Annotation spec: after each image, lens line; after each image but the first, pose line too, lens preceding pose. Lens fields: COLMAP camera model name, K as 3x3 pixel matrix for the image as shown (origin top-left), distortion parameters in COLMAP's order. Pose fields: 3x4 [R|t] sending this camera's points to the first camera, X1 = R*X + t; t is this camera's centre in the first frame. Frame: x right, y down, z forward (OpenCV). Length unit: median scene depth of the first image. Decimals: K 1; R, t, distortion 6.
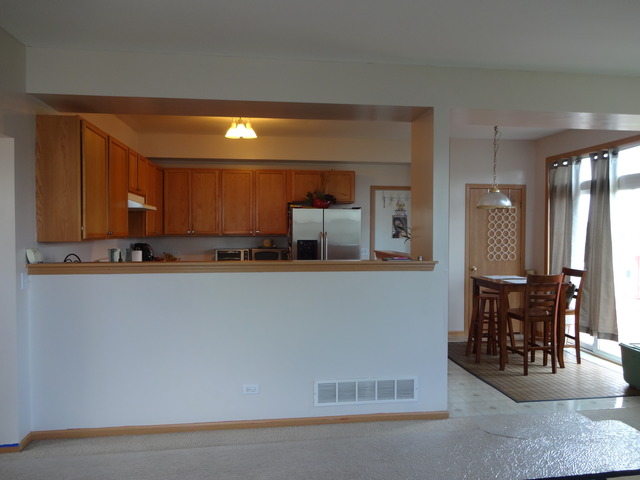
lens RADIAL K [[474.1, 0, 318.7], [0, 474.1, 236.2], [0, 0, 1]] dist [-0.002427, -0.001365]
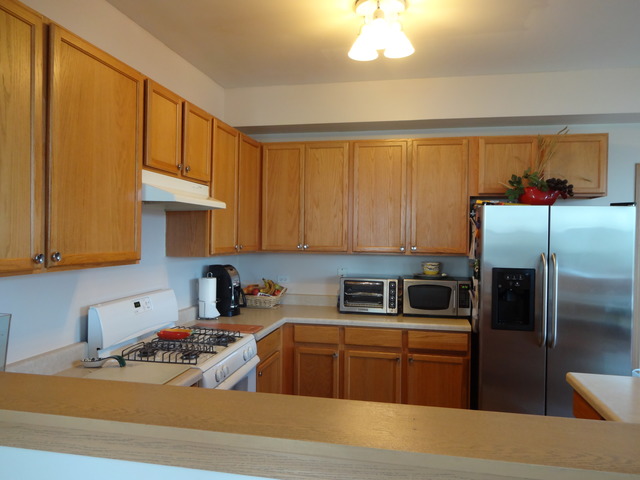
lens RADIAL K [[474.1, 0, 318.7], [0, 474.1, 236.2], [0, 0, 1]] dist [-0.002427, -0.001365]
pose [[0.945773, 0.012343, -0.324594, -0.053917], [-0.017560, 0.999759, -0.013148, -0.014849], [0.324354, 0.018135, 0.945762, 0.433374]]
